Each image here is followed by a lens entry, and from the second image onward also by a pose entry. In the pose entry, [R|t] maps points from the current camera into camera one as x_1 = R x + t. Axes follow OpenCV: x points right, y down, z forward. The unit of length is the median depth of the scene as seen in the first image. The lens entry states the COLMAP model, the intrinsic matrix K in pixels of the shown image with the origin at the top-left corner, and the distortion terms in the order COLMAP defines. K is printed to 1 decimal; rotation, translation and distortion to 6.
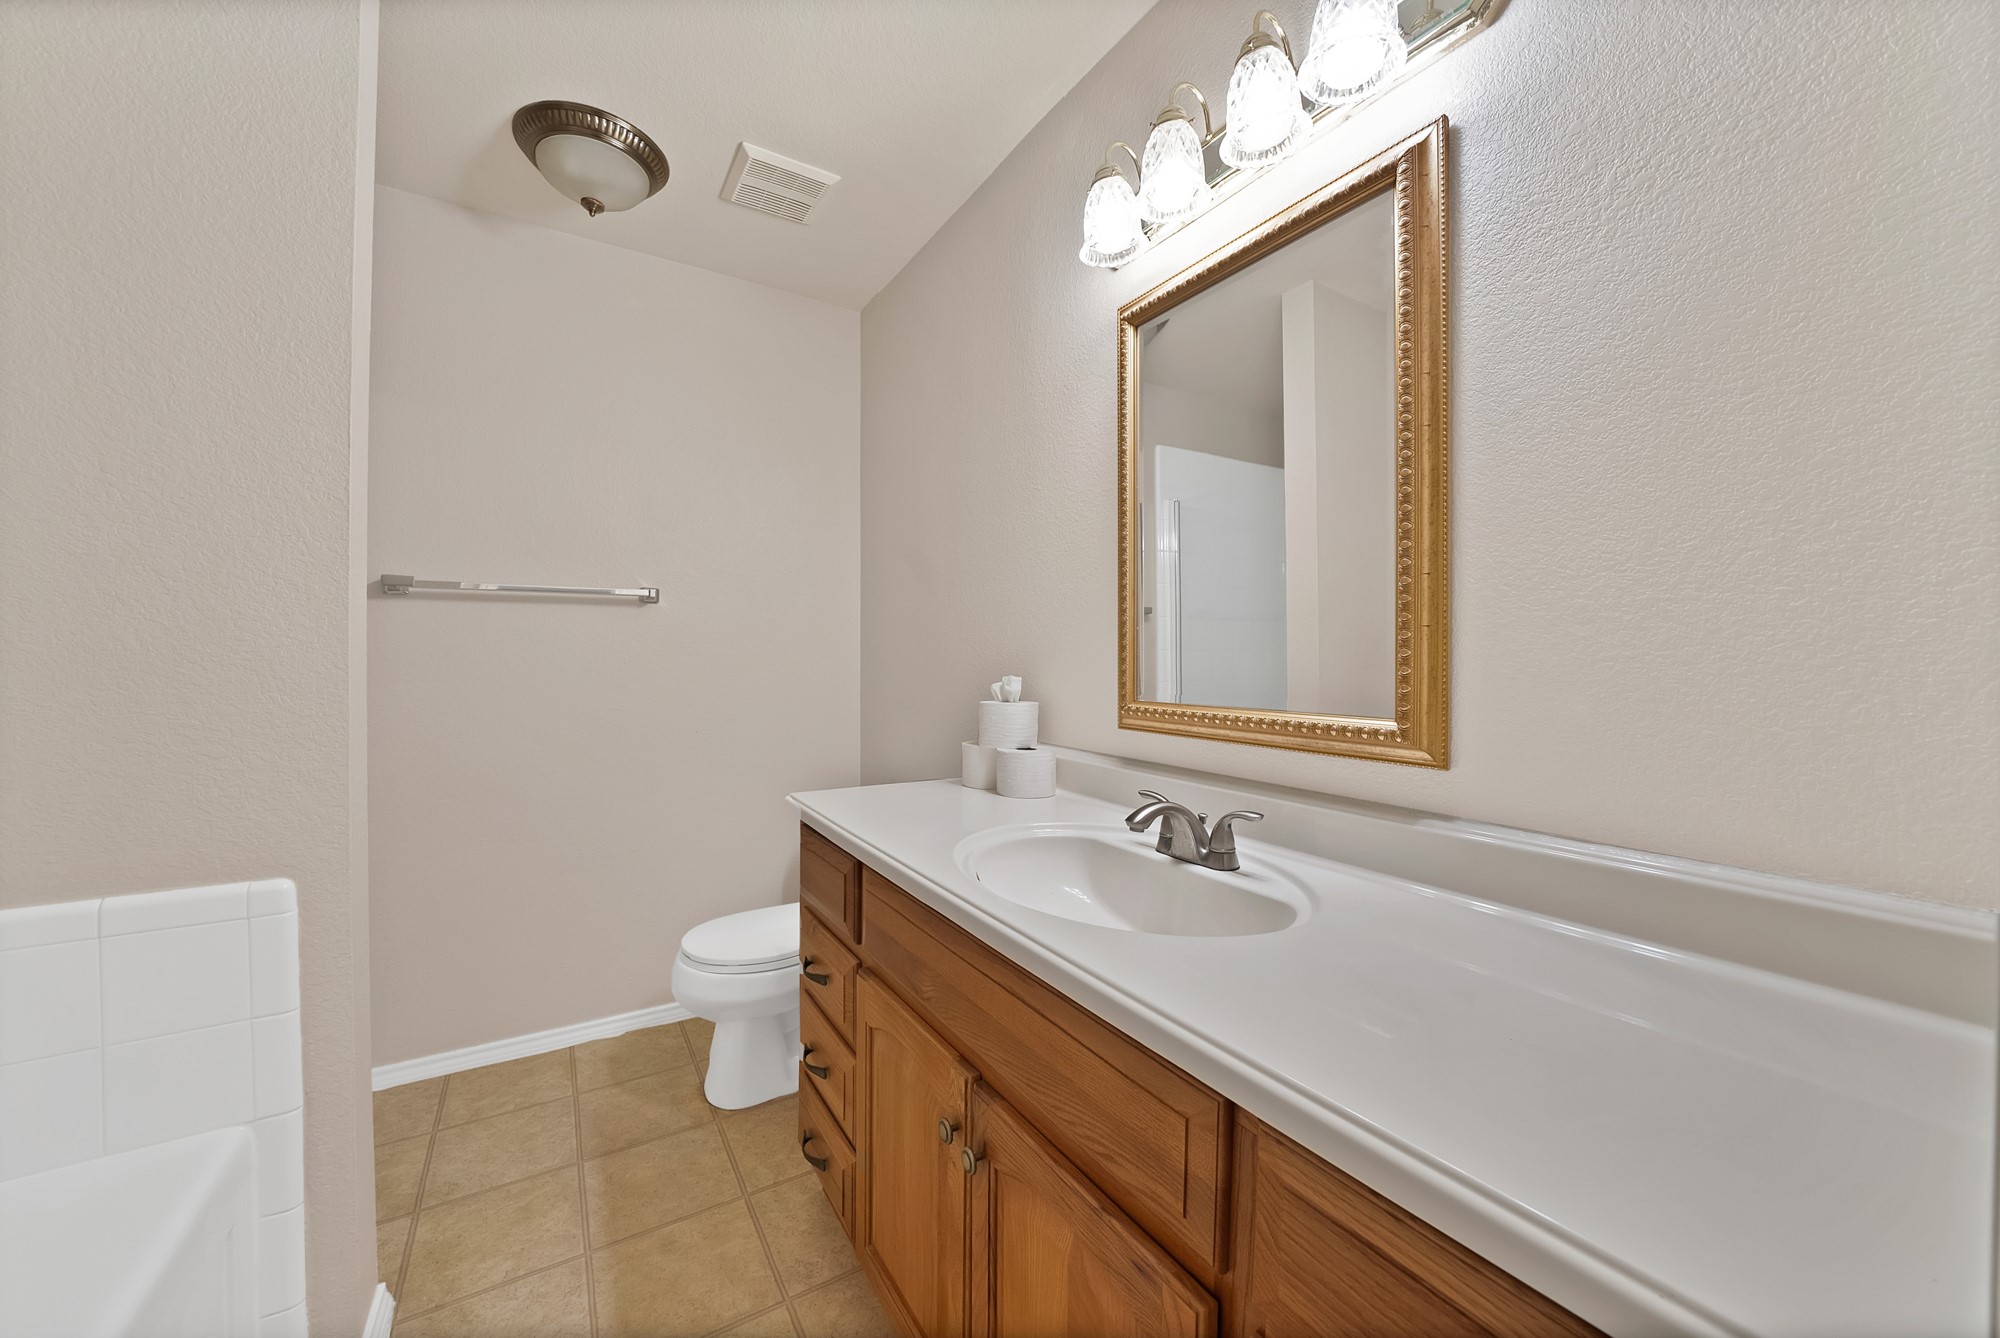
lens RADIAL K [[717.7, 0, 997.4], [0, 717.7, 673.8], [0, 0, 1]] dist [-0.018033, 0.000321]
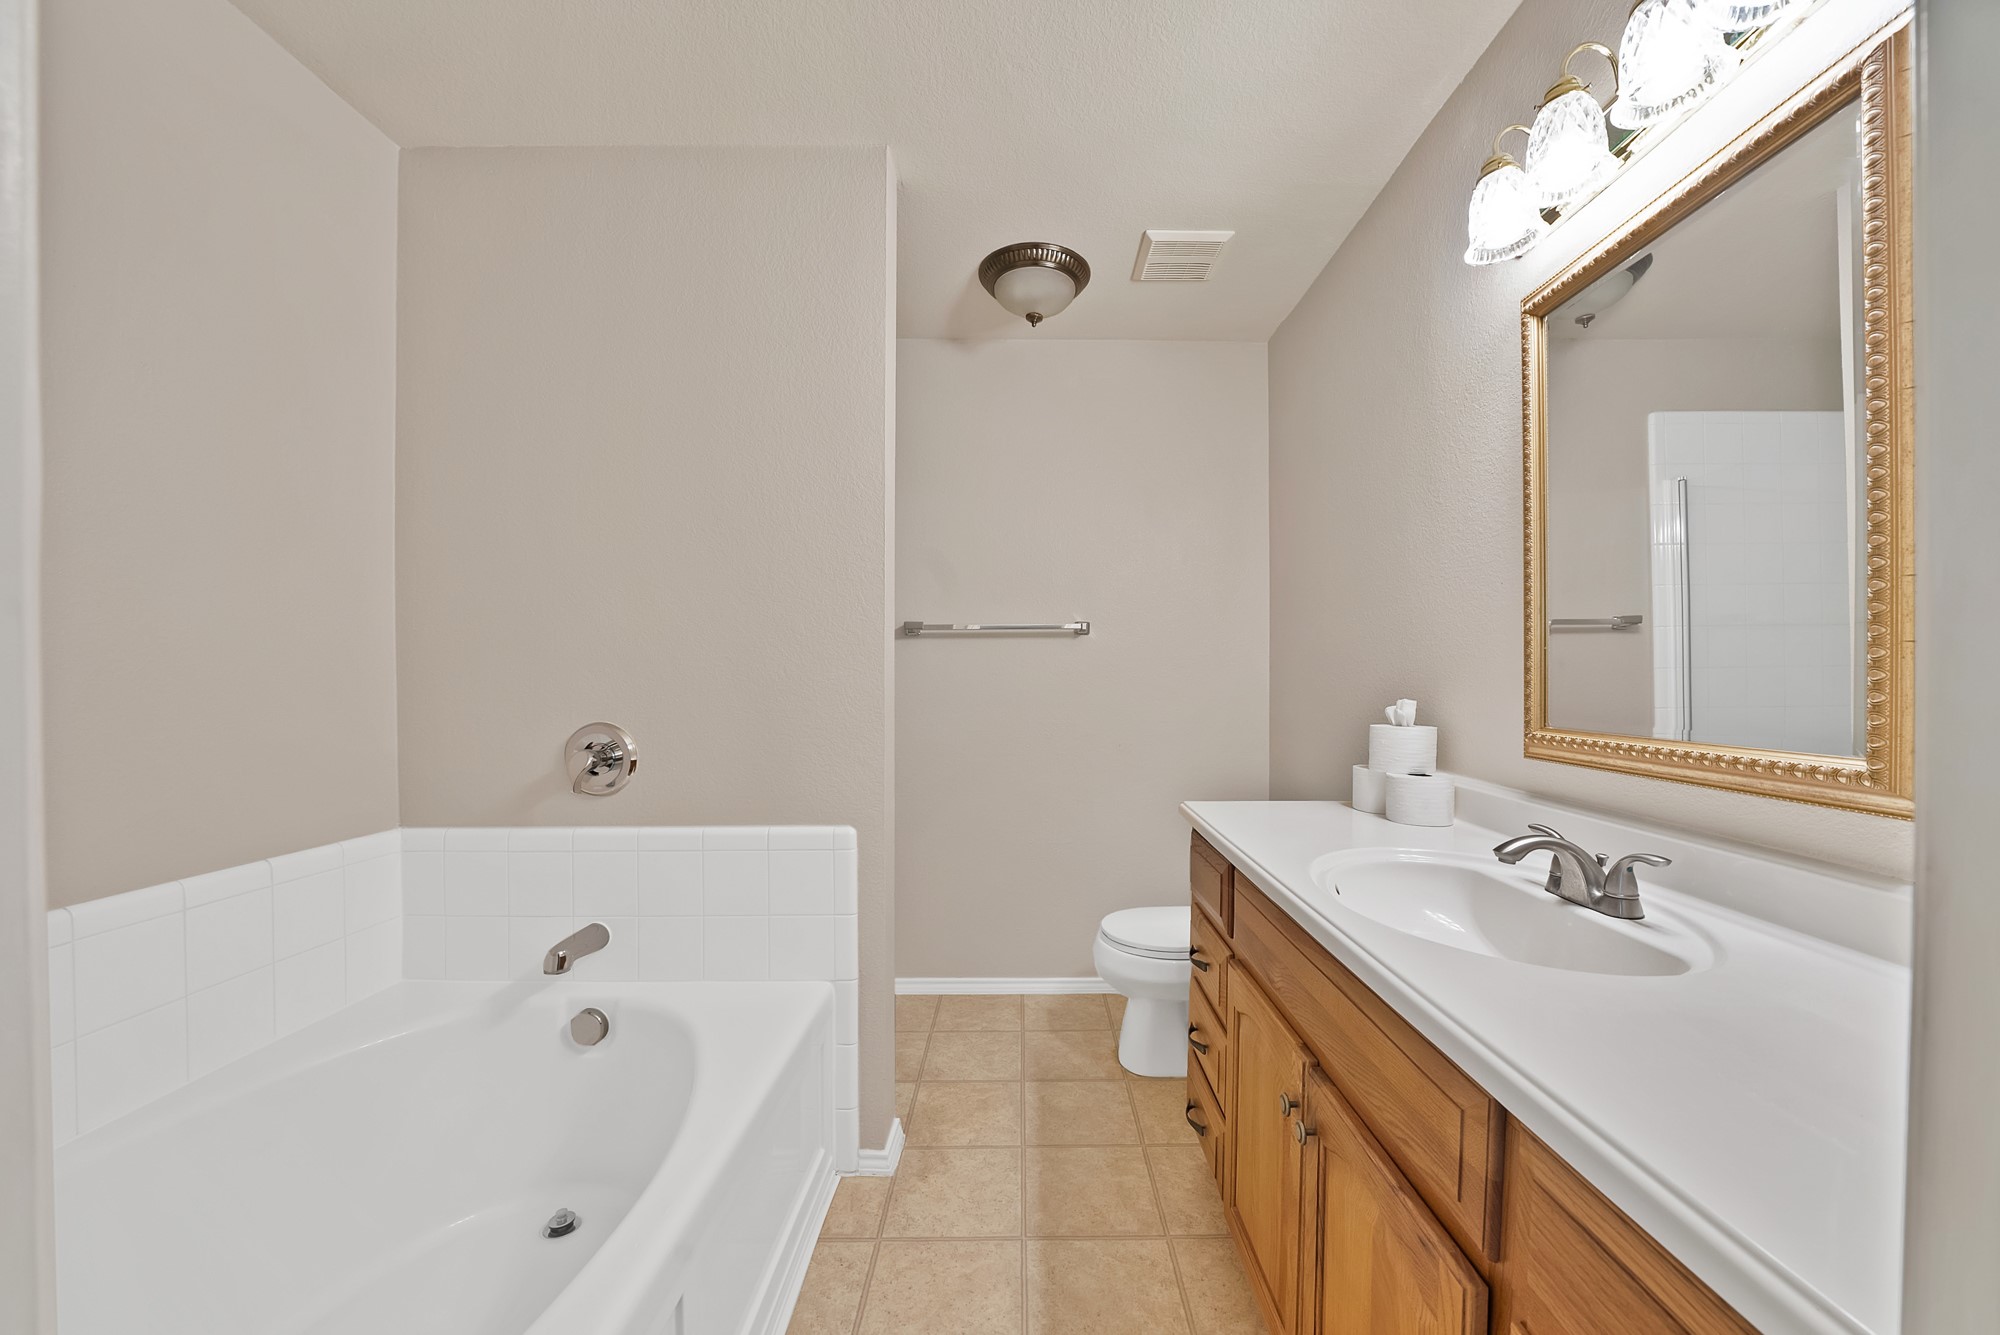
lens RADIAL K [[730.5, 0, 1047.3], [0, 730.5, 704.3], [0, 0, 1]] dist [0.000292, 0.000208]
pose [[0.863474, 0.011845, -0.504254, 0.140854], [-0.005050, 0.999877, 0.014840, -0.003609], [0.504368, -0.010268, 0.863428, -0.141187]]
